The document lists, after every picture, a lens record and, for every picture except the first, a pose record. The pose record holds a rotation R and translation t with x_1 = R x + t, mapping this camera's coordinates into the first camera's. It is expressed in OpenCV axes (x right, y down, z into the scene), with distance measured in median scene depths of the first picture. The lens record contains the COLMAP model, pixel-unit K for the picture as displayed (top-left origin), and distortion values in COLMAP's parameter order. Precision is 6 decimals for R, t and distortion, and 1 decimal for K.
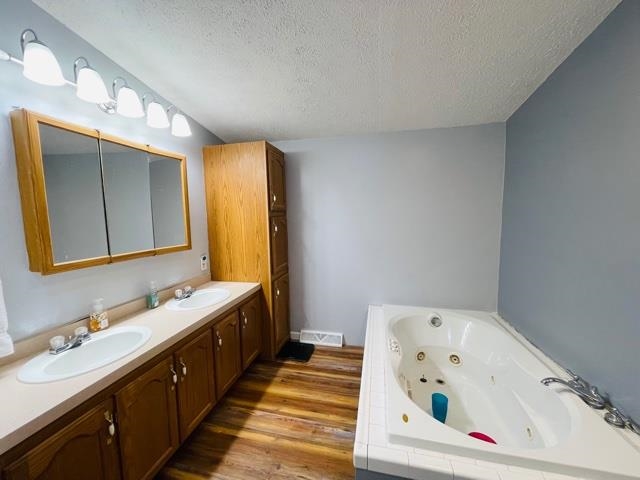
lens RADIAL K [[257.4, 0, 316.3], [0, 257.4, 240.8], [0, 0, 1]] dist [-0.000092, 0.000144]
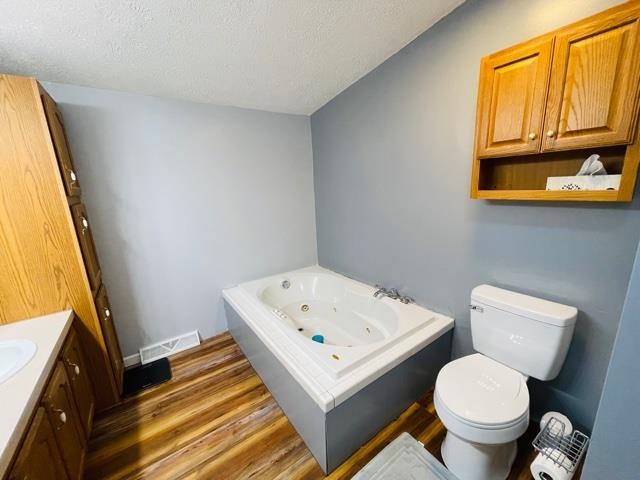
lens RADIAL K [[257.4, 0, 316.3], [0, 257.4, 240.8], [0, 0, 1]] dist [-0.000092, 0.000144]
pose [[0.662605, -0.177543, 0.727621, -0.262068], [0.110884, 0.984046, 0.139135, -0.029327], [-0.740715, -0.011510, 0.671721, 0.111561]]
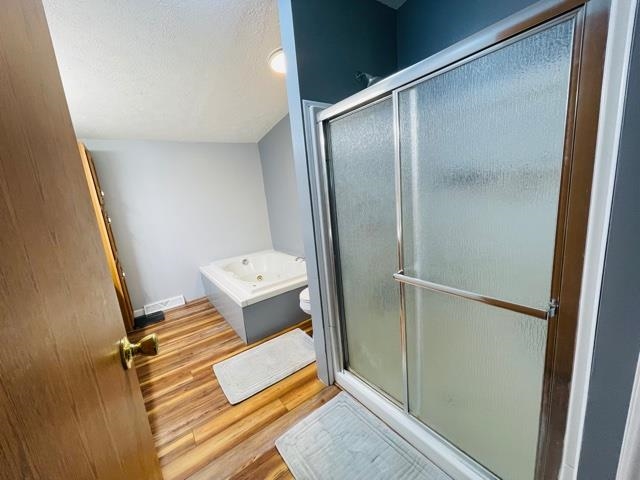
lens RADIAL K [[257.4, 0, 316.3], [0, 257.4, 240.8], [0, 0, 1]] dist [-0.000092, 0.000144]
pose [[0.649397, -0.194992, 0.735025, -0.431838], [0.162648, 0.979814, 0.116231, 0.061950], [-0.742852, 0.044070, 0.668003, -0.454494]]
